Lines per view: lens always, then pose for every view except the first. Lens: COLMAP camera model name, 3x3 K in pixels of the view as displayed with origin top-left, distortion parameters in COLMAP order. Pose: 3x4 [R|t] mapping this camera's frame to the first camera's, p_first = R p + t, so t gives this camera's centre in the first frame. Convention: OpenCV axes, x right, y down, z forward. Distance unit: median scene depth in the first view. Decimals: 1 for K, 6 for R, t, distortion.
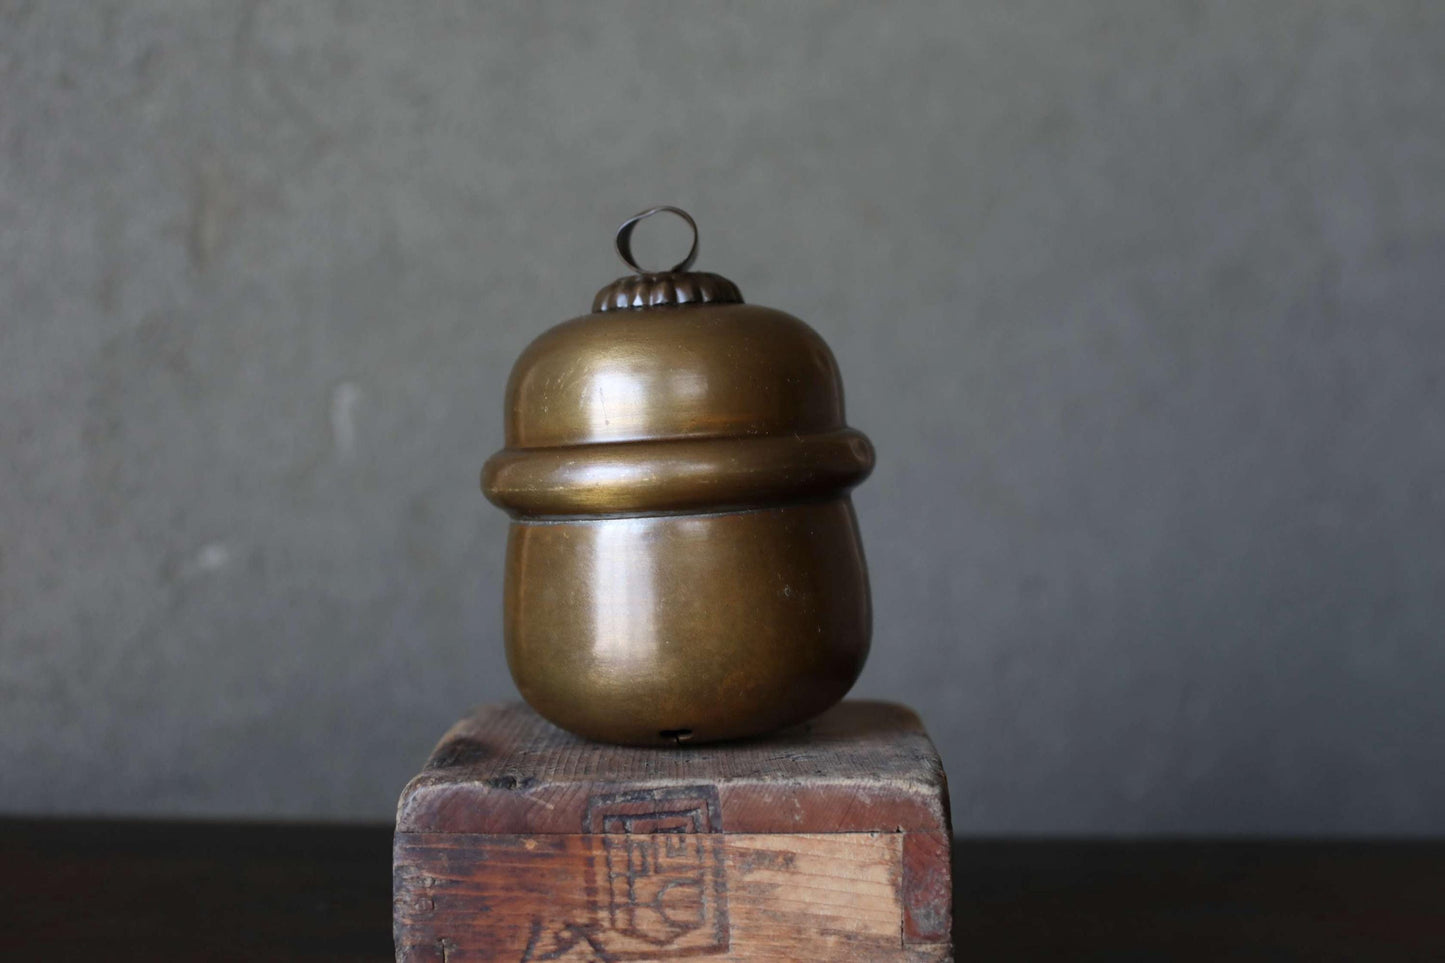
lens RADIAL K [[2379.8, 0, 722.5], [0, 2379.8, 481.5], [0, 0, 1]] dist [0.000514, 0.289564]
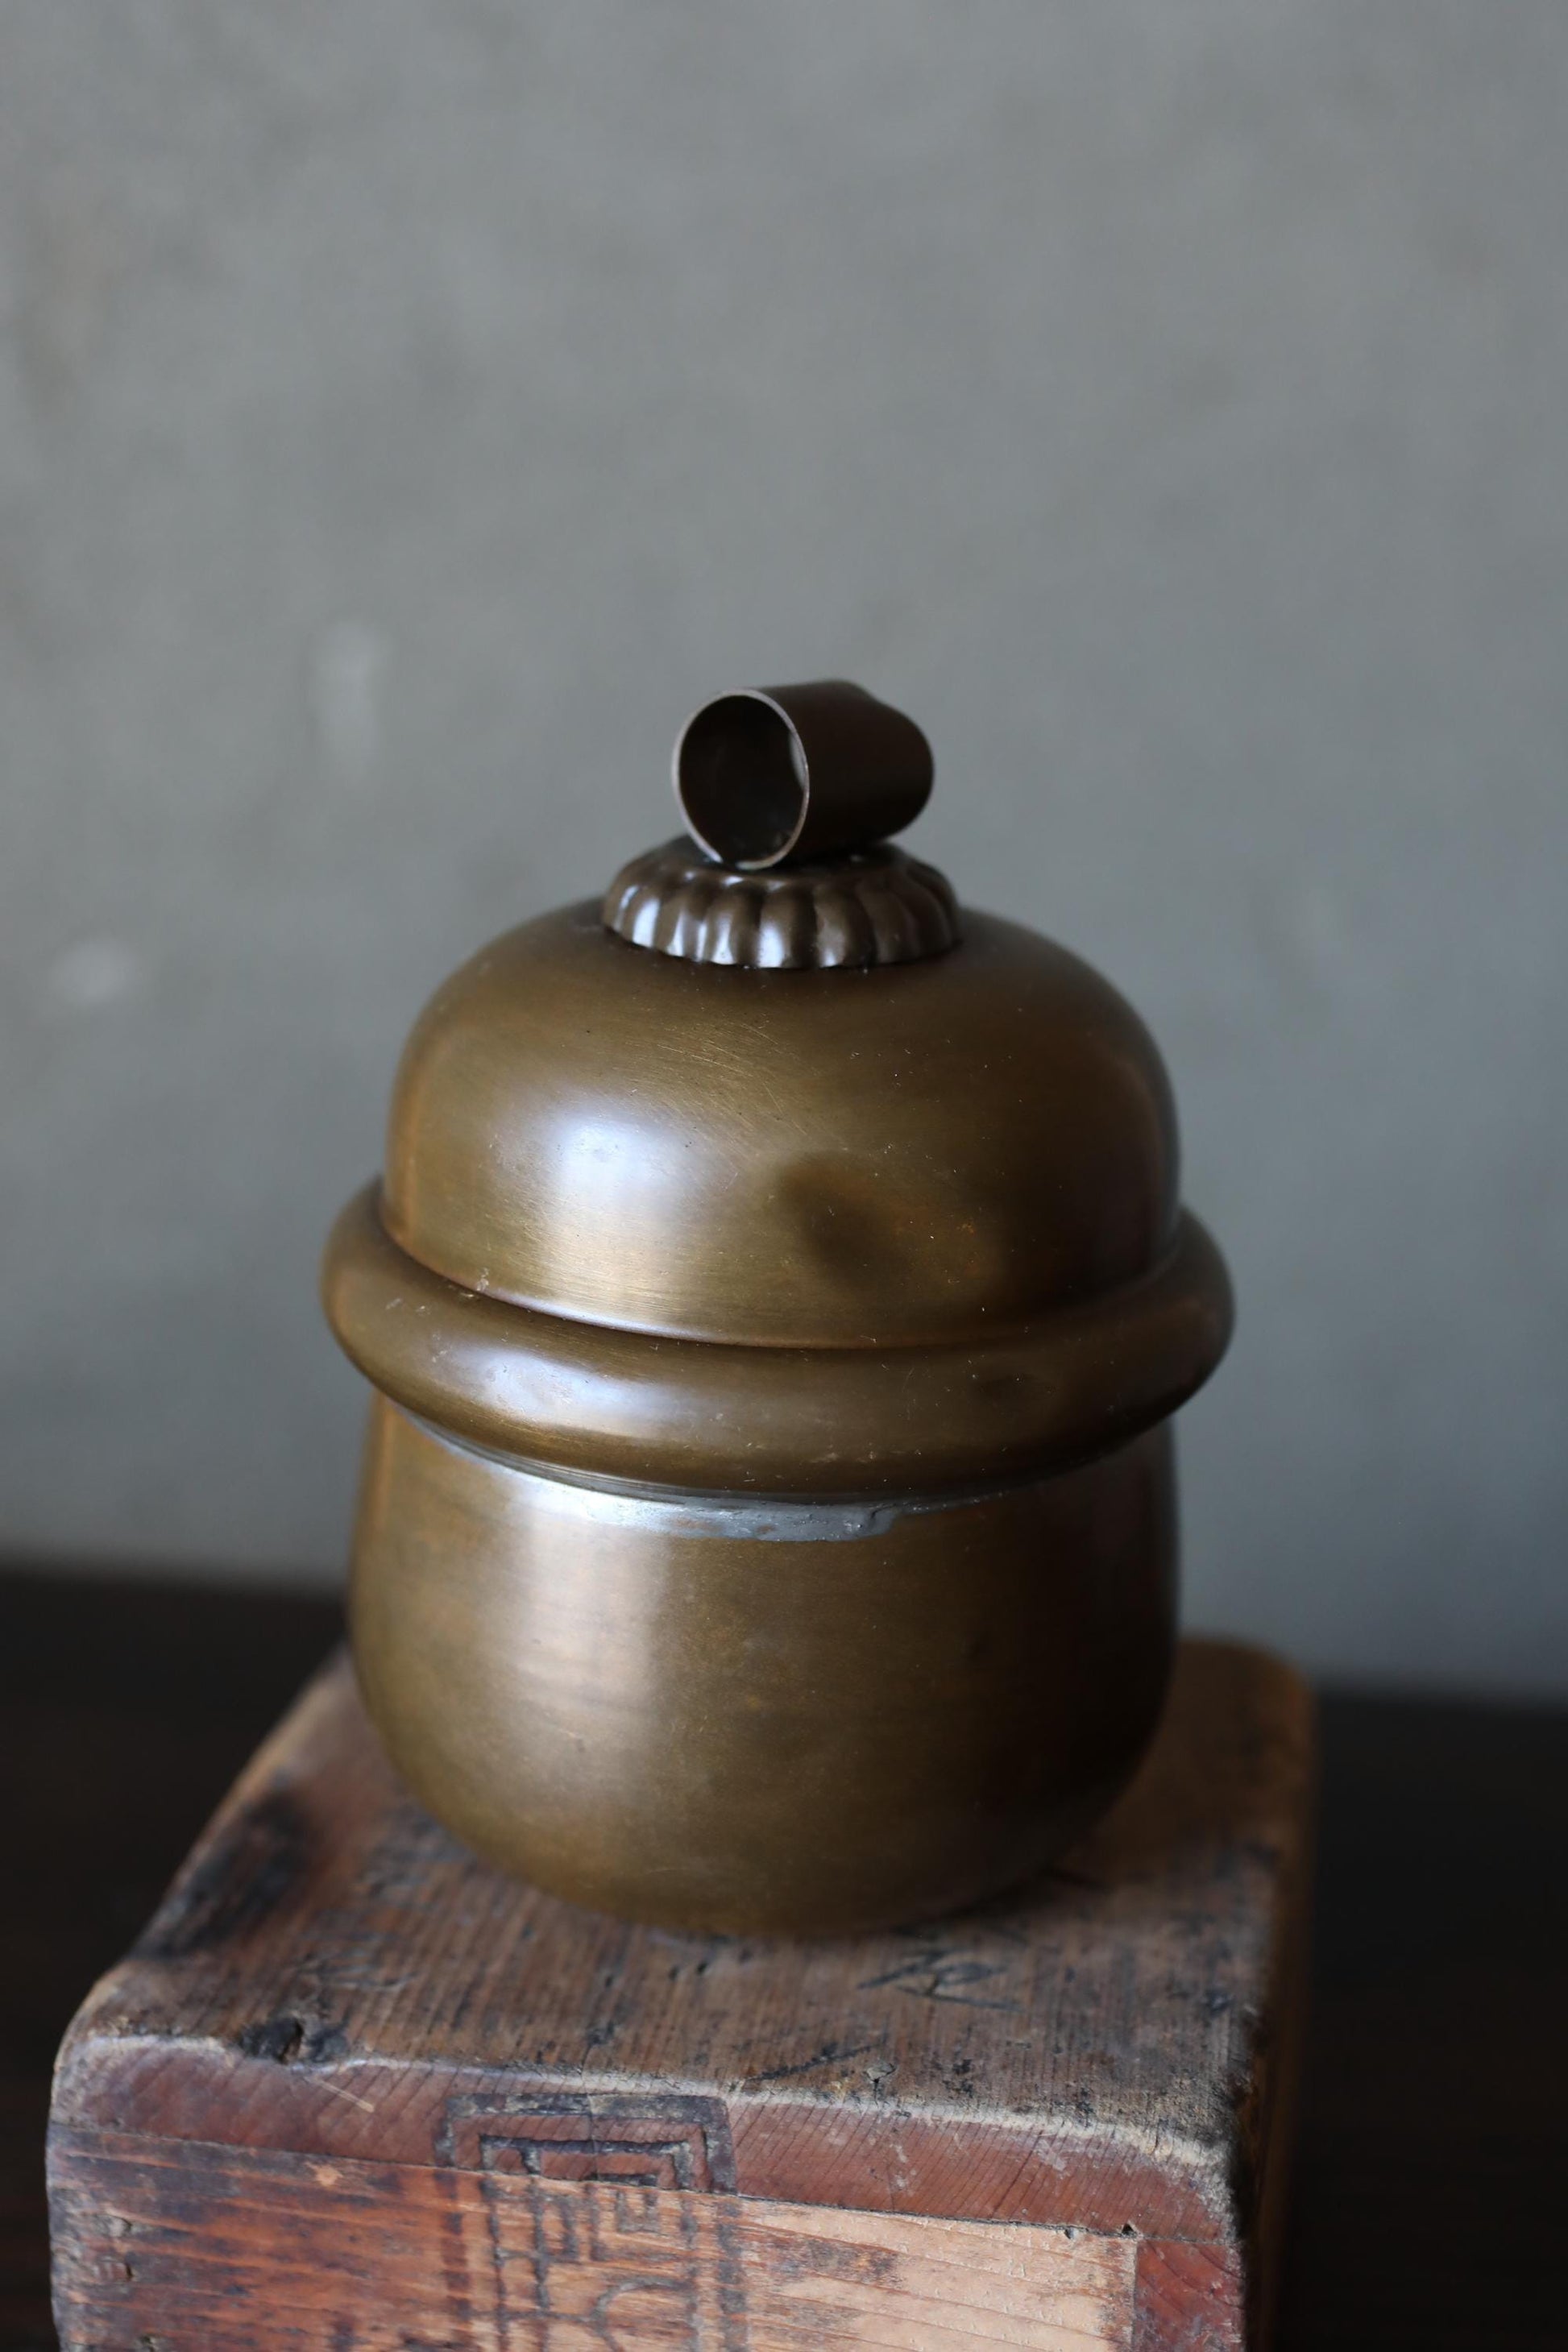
lens RADIAL K [[3873.5, 0, 784.0], [0, 3873.5, 1176.0], [0, 0, 1]] dist [0.000514, 0.289564]
pose [[0.985553, 0.054010, -0.160523, 0.116109], [-0.013182, 0.969377, 0.245223, -0.219508], [0.168851, -0.239564, 0.956085, 0.345526]]
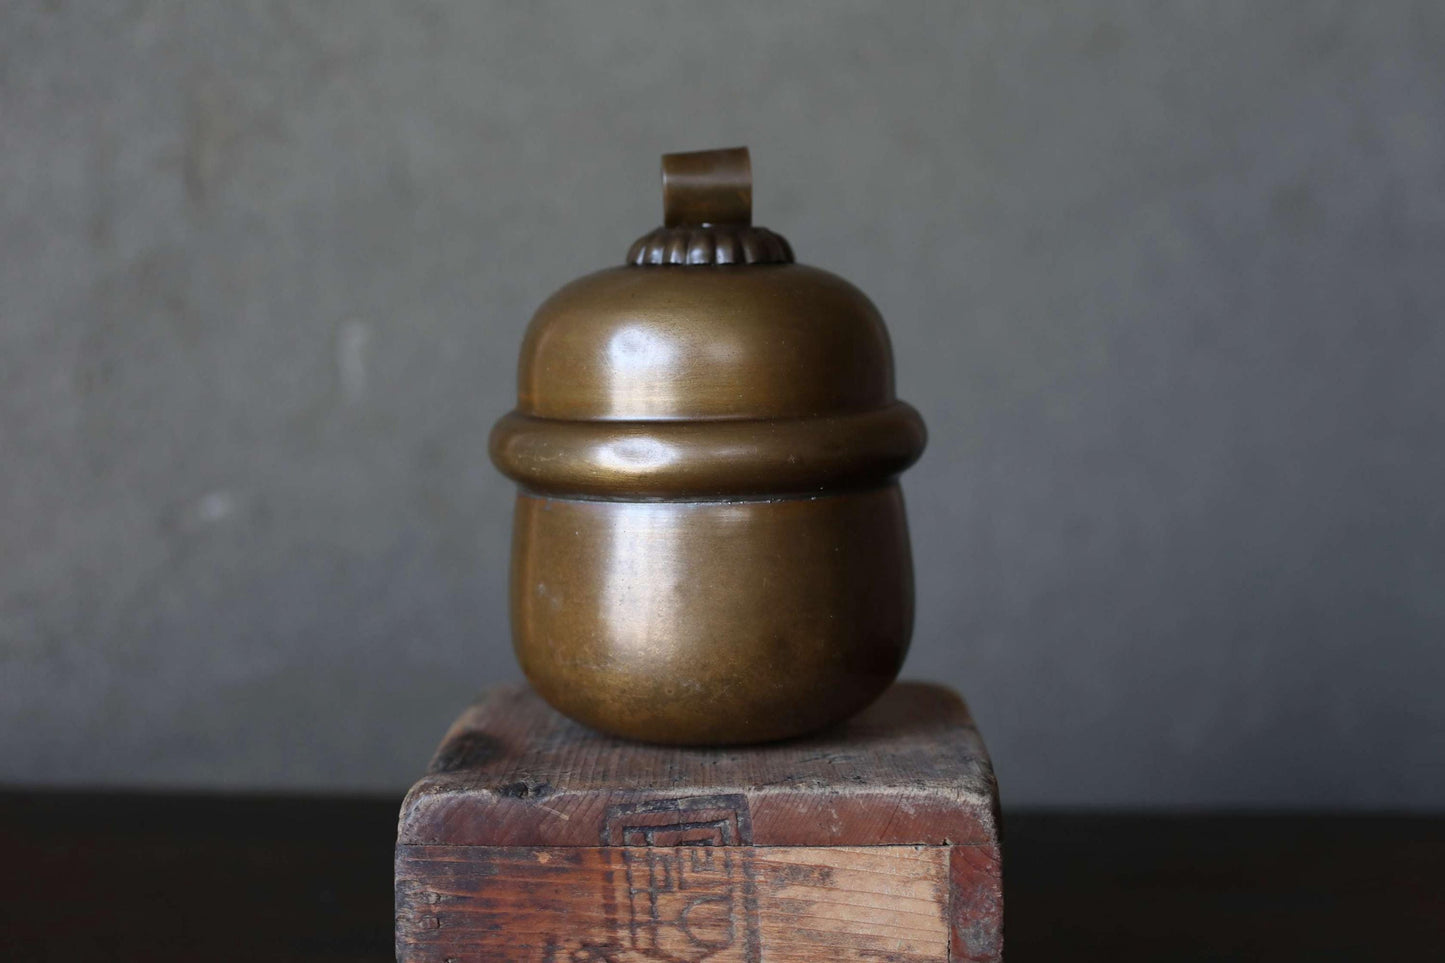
lens RADIAL K [[2379.8, 0, 722.5], [0, 2379.8, 481.5], [0, 0, 1]] dist [0.000514, 0.289564]
pose [[0.999916, -0.001465, -0.012842, 0.000261], [0.002043, 0.998982, 0.045072, -0.033782], [0.012763, -0.045095, 0.998901, 0.090577]]
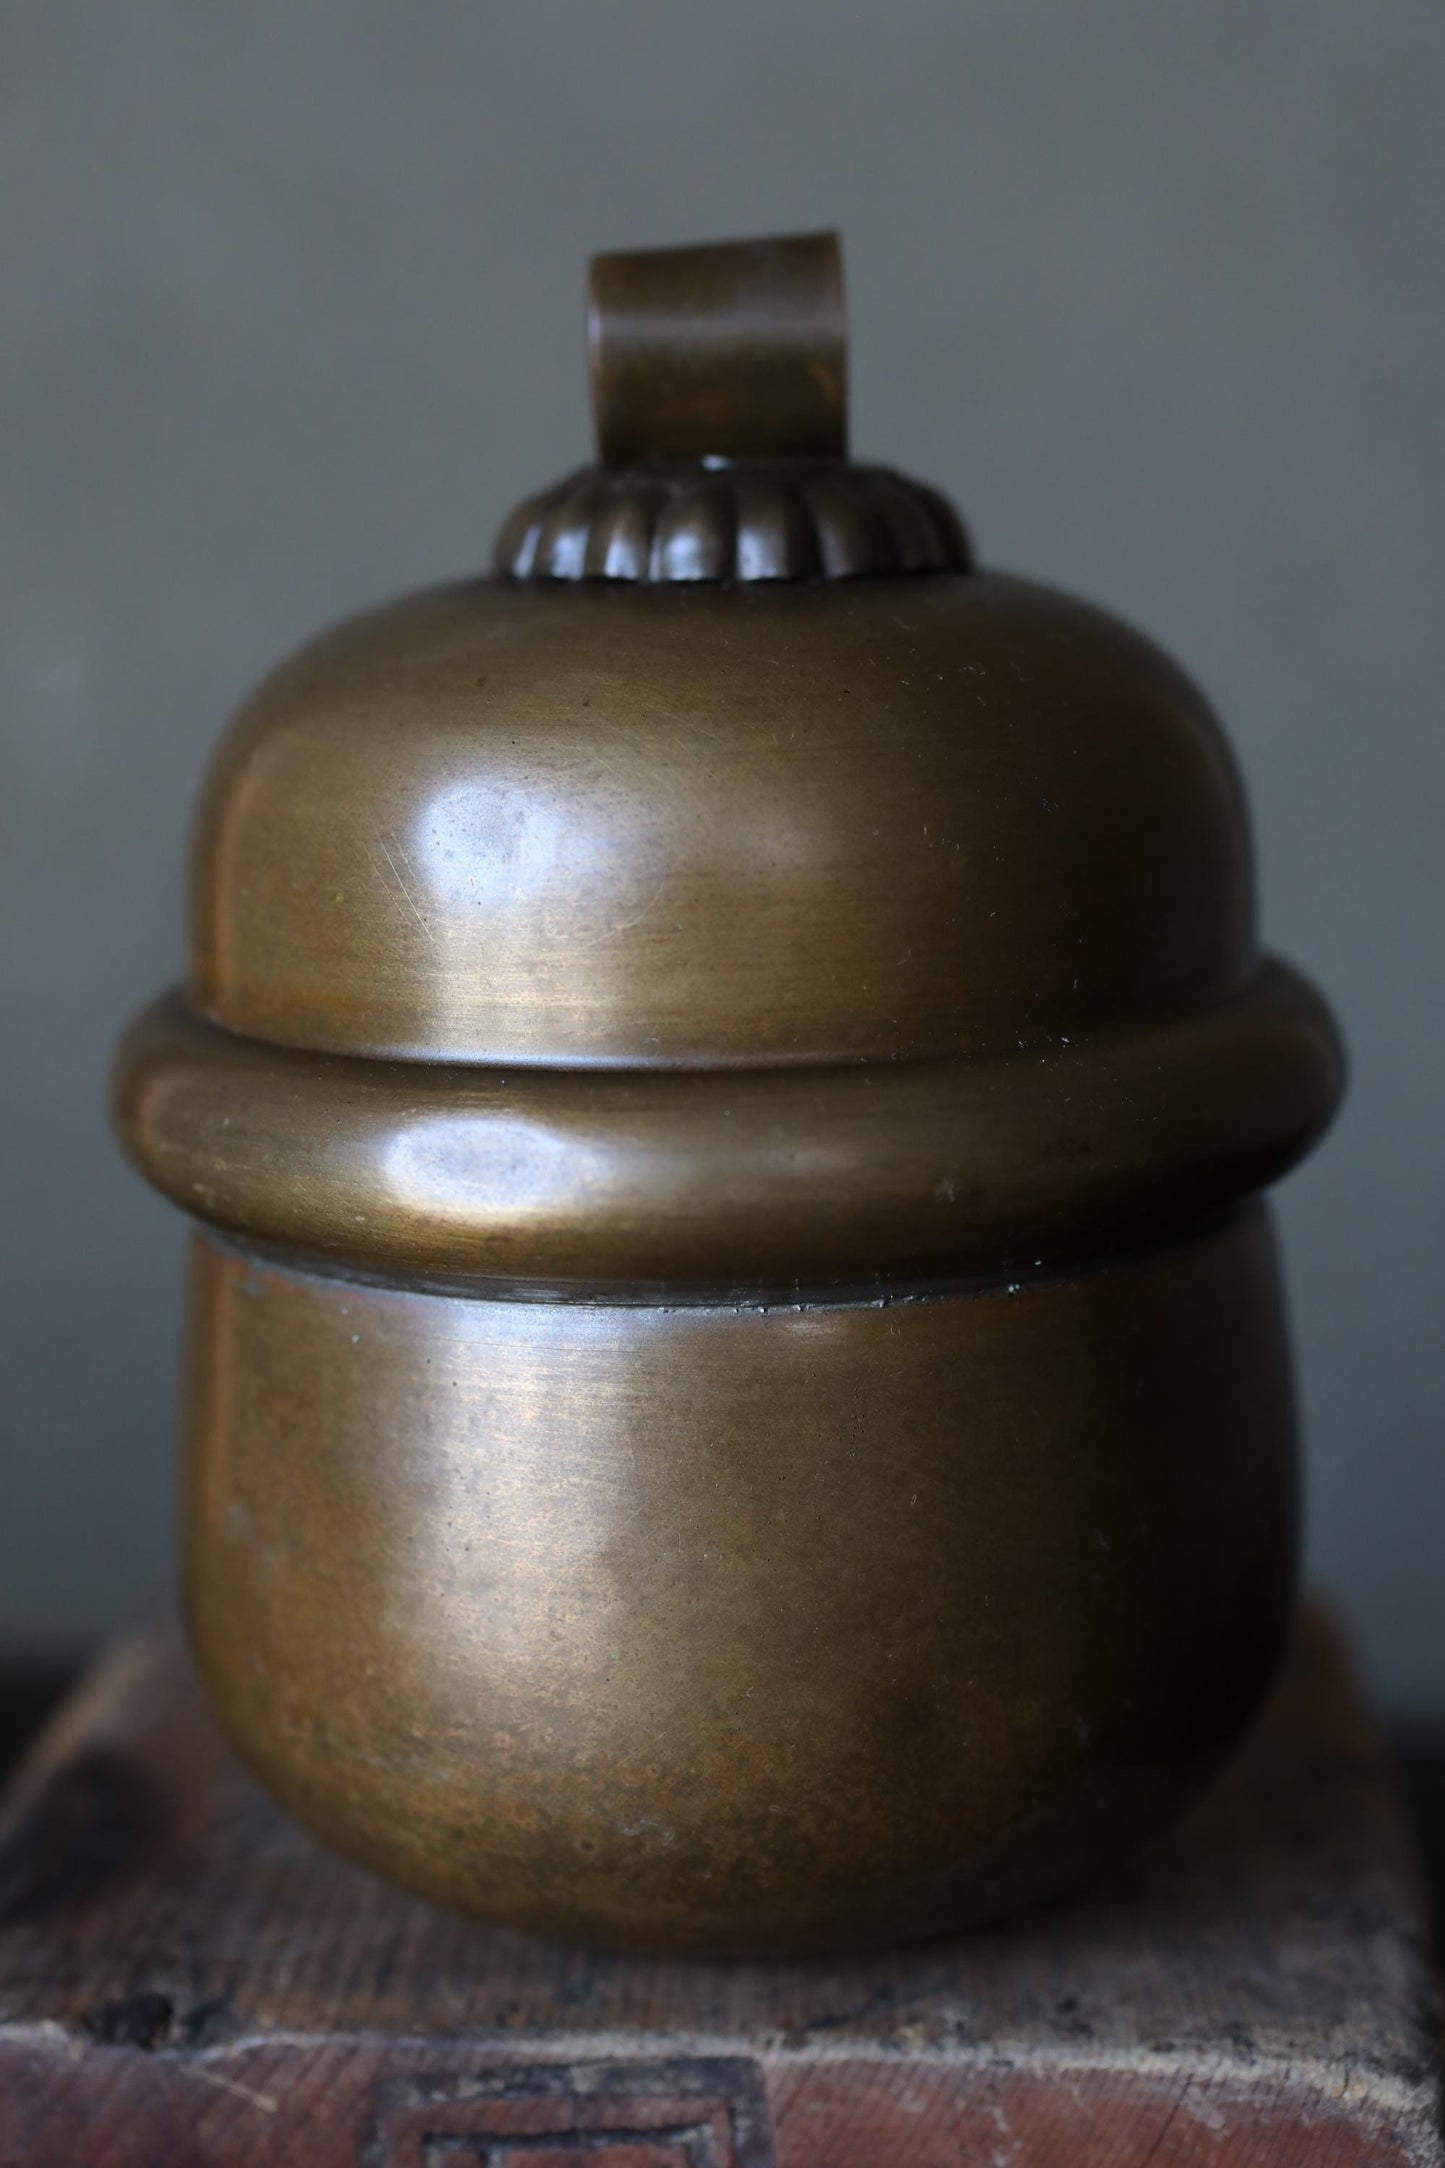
lens RADIAL K [[3702.6, 0, 722.5], [0, 3702.6, 1084.0], [0, 0, 1]] dist [-0.019296, 0.445159]
pose [[0.997976, 0.014194, -0.061988, 0.022546], [-0.006210, 0.991864, 0.127149, -0.073502], [0.063289, -0.126507, 0.989945, 0.502824]]
